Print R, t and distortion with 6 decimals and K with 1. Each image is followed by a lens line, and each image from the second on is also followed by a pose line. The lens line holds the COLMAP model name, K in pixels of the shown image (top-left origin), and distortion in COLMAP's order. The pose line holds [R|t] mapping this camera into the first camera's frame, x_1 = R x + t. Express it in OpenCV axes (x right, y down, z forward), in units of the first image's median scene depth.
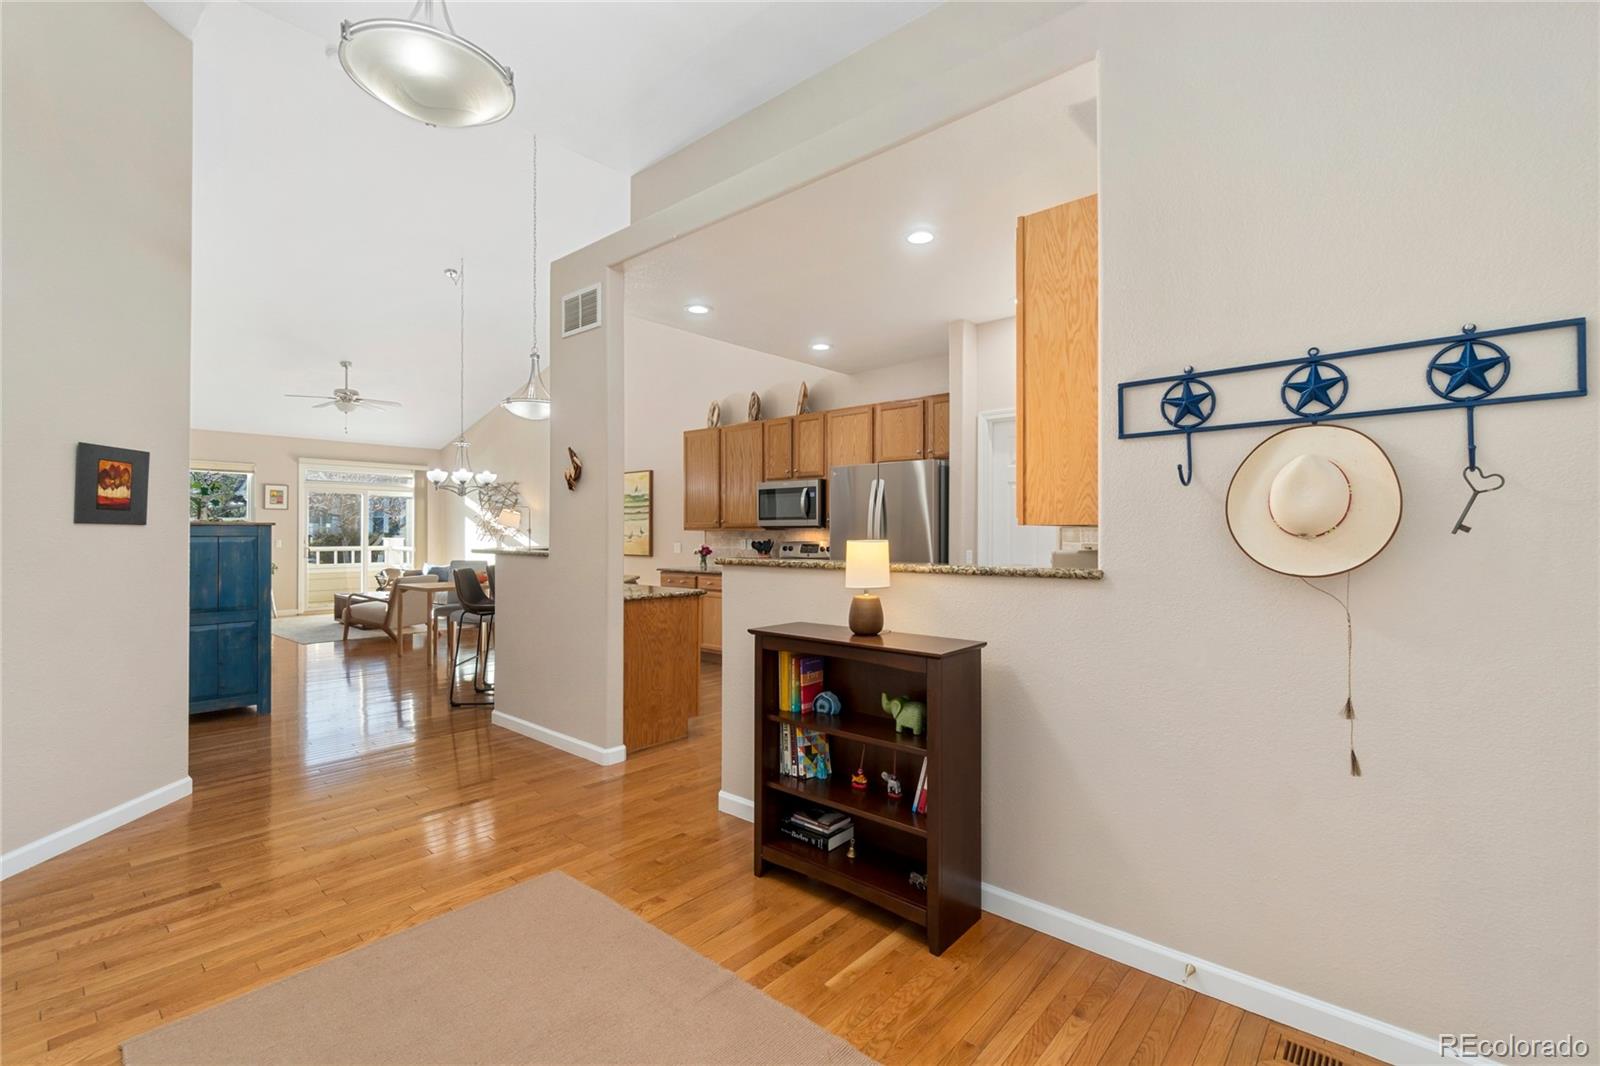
lens RADIAL K [[693.2, 0, 804.7], [0, 693.2, 529.6], [0, 0, 1]] dist [-0.002022, -0.000102]
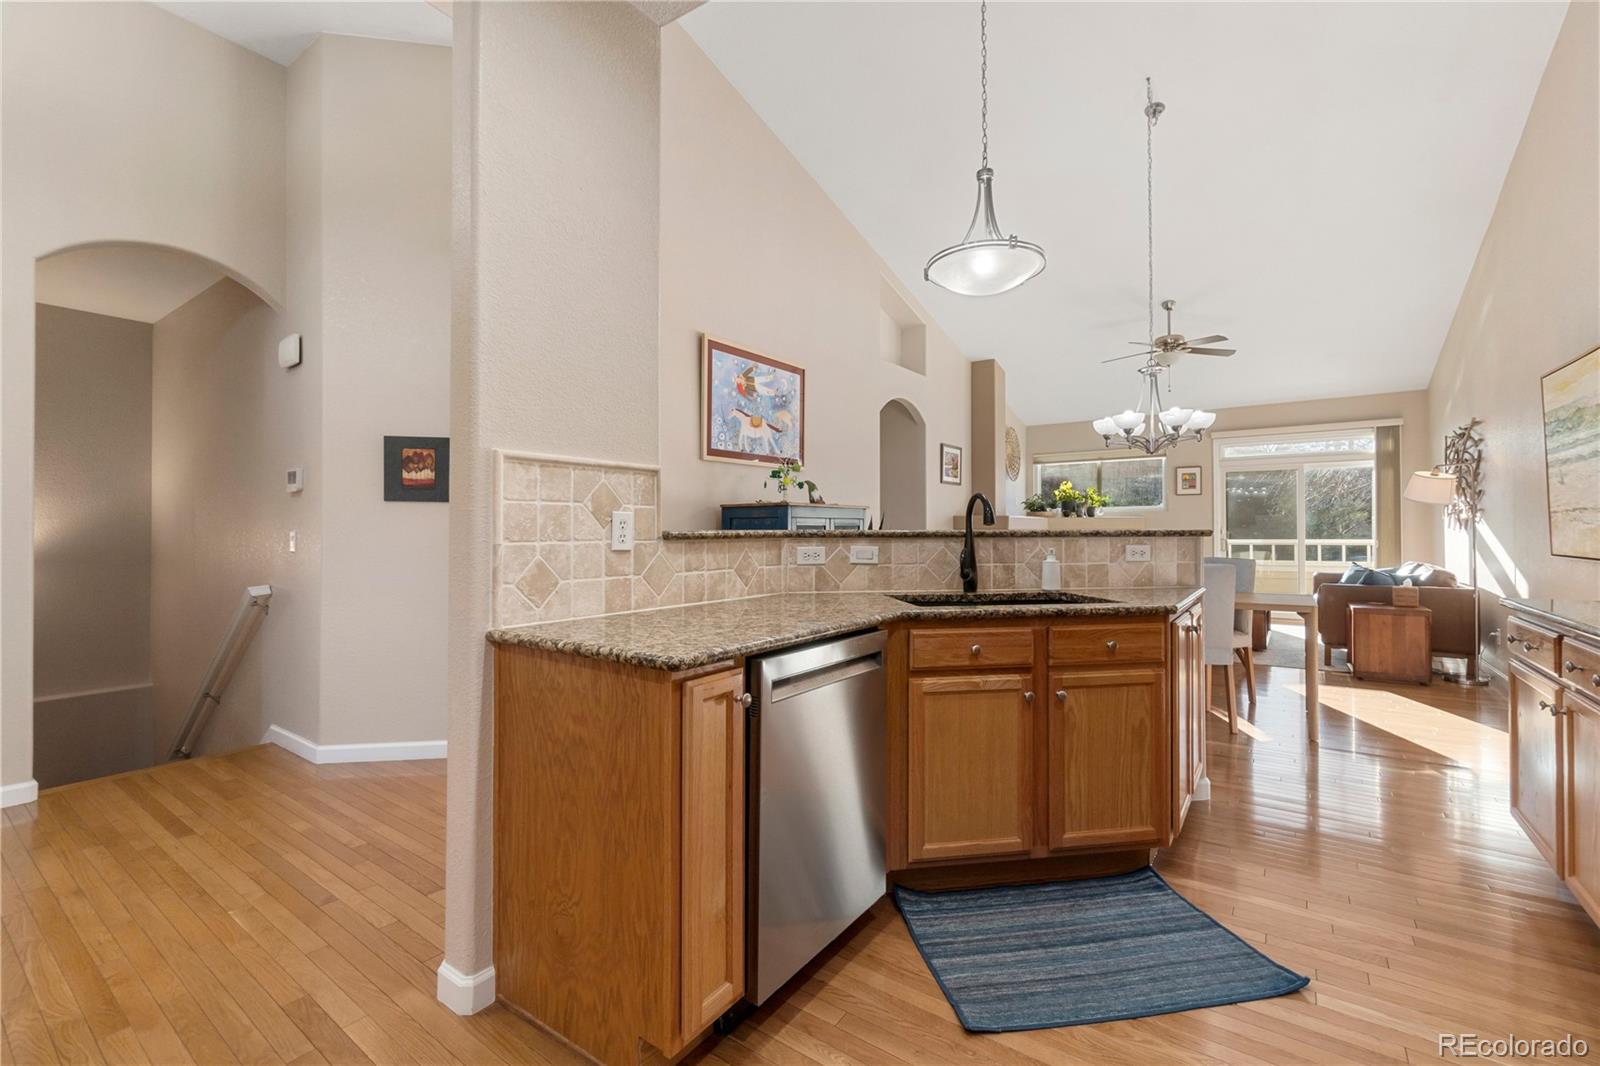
lens RADIAL K [[693.2, 0, 805.0], [0, 693.2, 526.2], [0, 0, 1]] dist [-0.002022, -0.000102]
pose [[0.095169, -0.009758, -0.995413, 0.105880], [0.008560, 0.999923, -0.008984, 0.021875], [0.995424, -0.007665, 0.095246, 0.669544]]
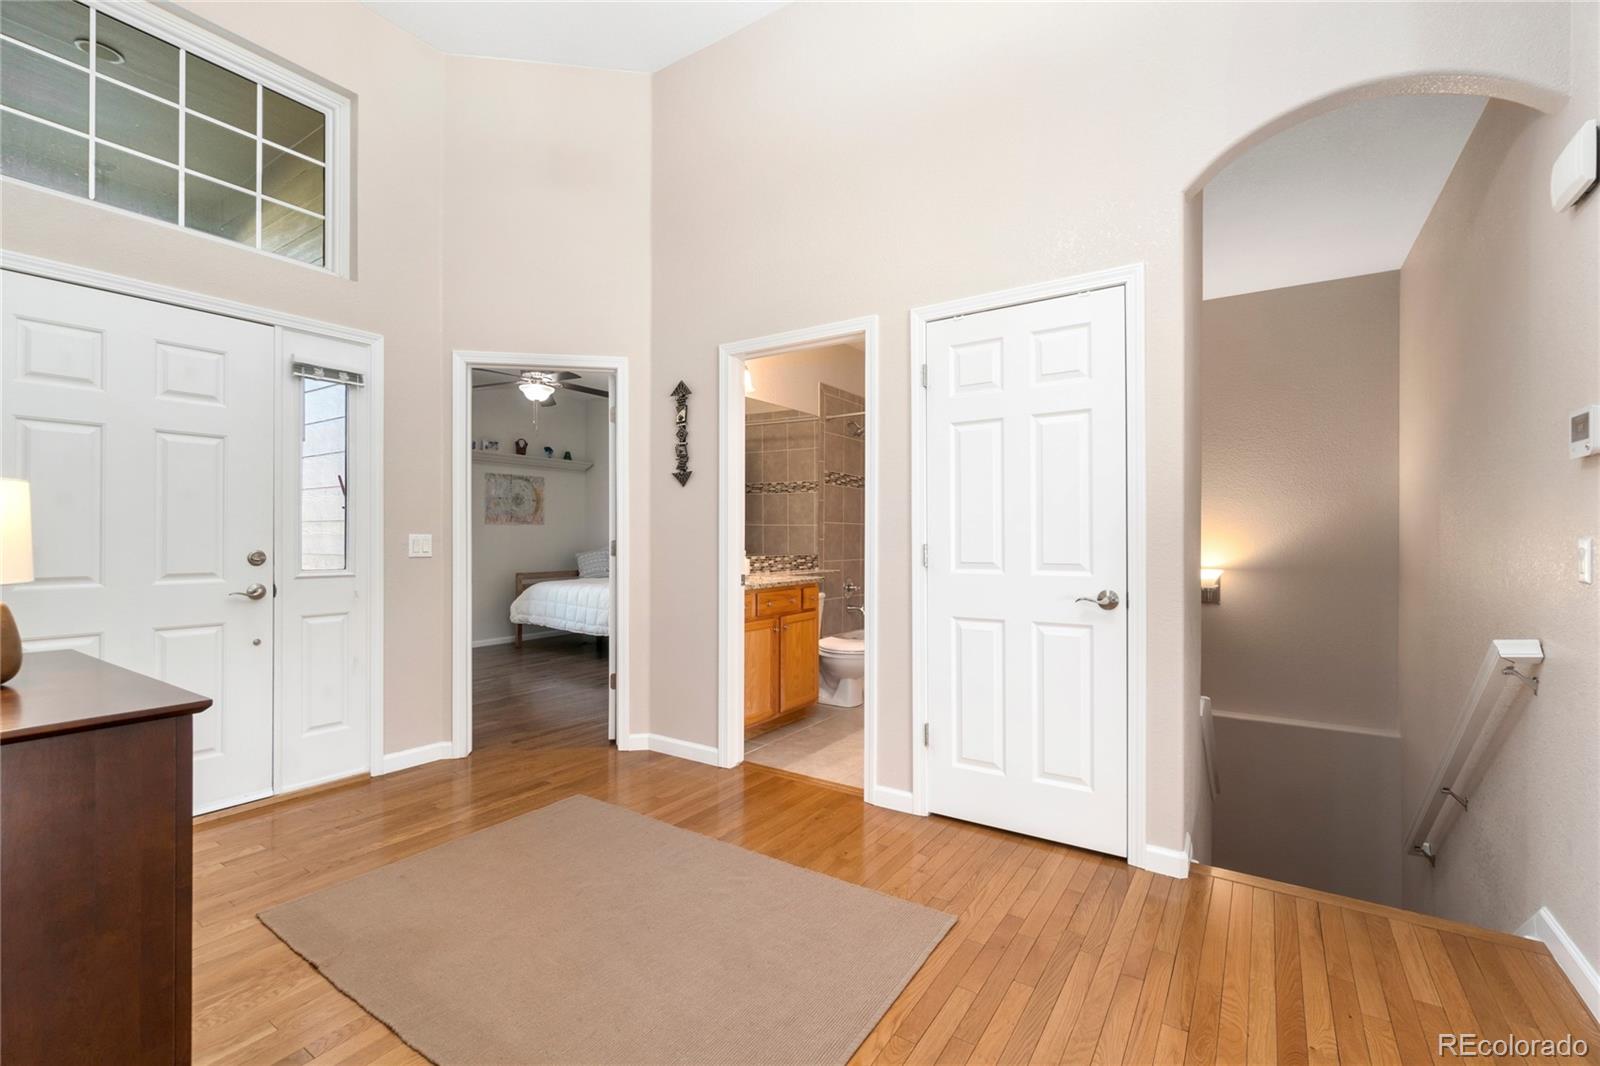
lens RADIAL K [[693.2, 0, 799.1], [0, 693.2, 531.9], [0, 0, 1]] dist [-0.002022, -0.000102]
pose [[-0.992108, -0.005649, -0.125258, -0.143754], [-0.004837, 0.999965, -0.006785, 0.017788], [0.125292, -0.006126, -0.992101, 0.544137]]
